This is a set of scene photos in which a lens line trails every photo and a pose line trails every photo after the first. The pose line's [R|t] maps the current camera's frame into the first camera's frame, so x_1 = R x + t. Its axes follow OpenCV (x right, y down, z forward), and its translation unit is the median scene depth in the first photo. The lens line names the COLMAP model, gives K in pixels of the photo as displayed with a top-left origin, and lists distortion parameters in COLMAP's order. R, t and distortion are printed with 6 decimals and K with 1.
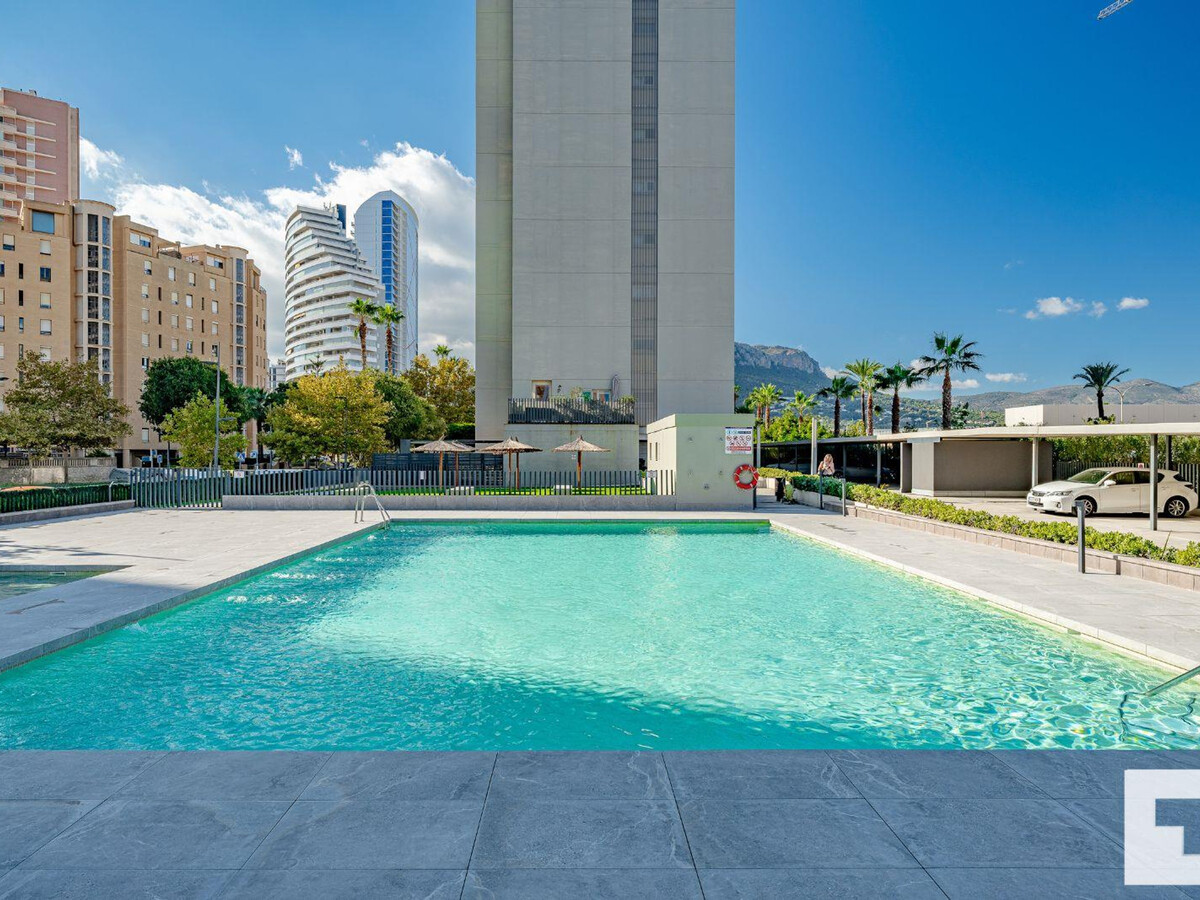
lens RADIAL K [[748.7, 0, 593.7], [0, 748.7, 453.5], [0, 0, 1]] dist [0.001578, 0.000586]
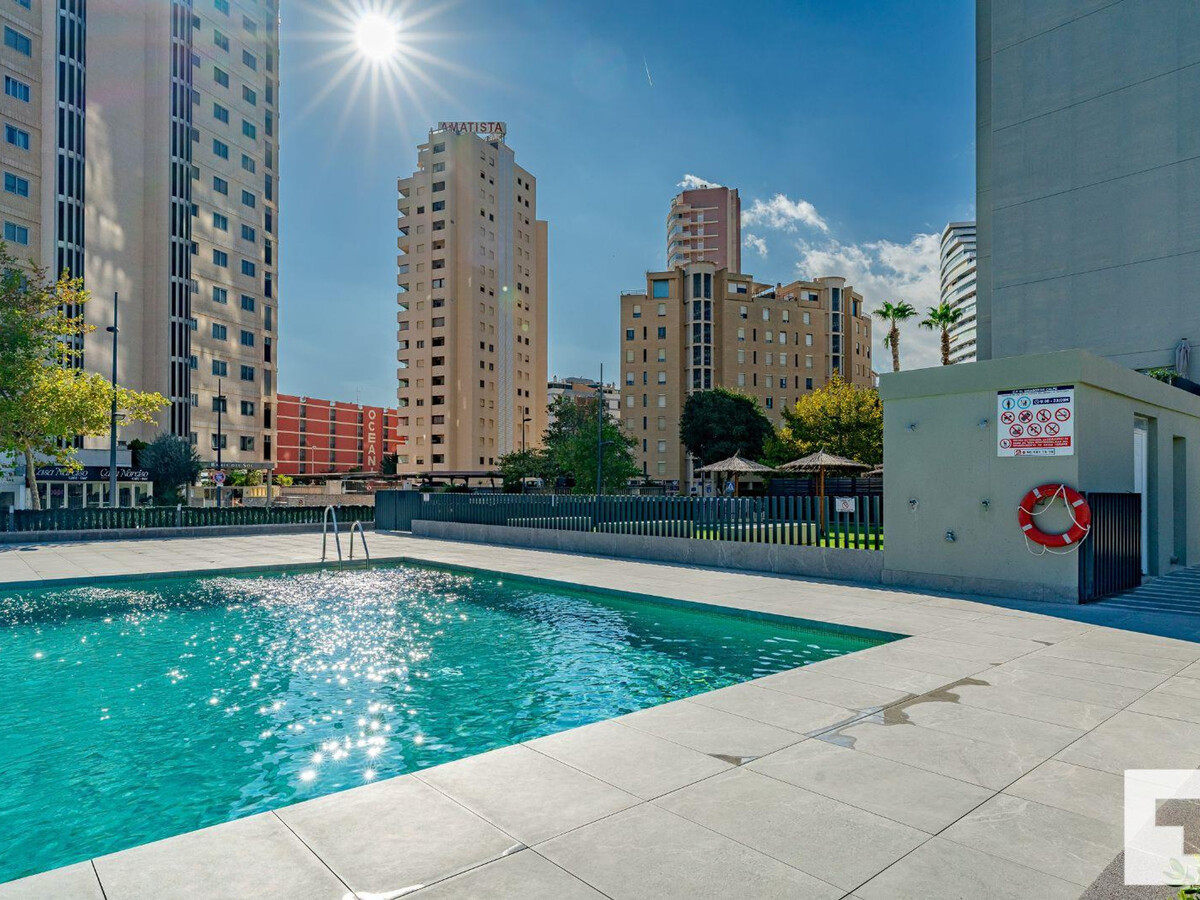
lens RADIAL K [[748.7, 0, 615.1], [0, 748.7, 476.2], [0, 0, 1]] dist [0.001578, 0.000586]
pose [[0.642223, -0.012385, -0.766418, 0.110439], [-0.001478, 0.999848, -0.017396, 0.005459], [0.766516, 0.012305, 0.642107, 0.184242]]
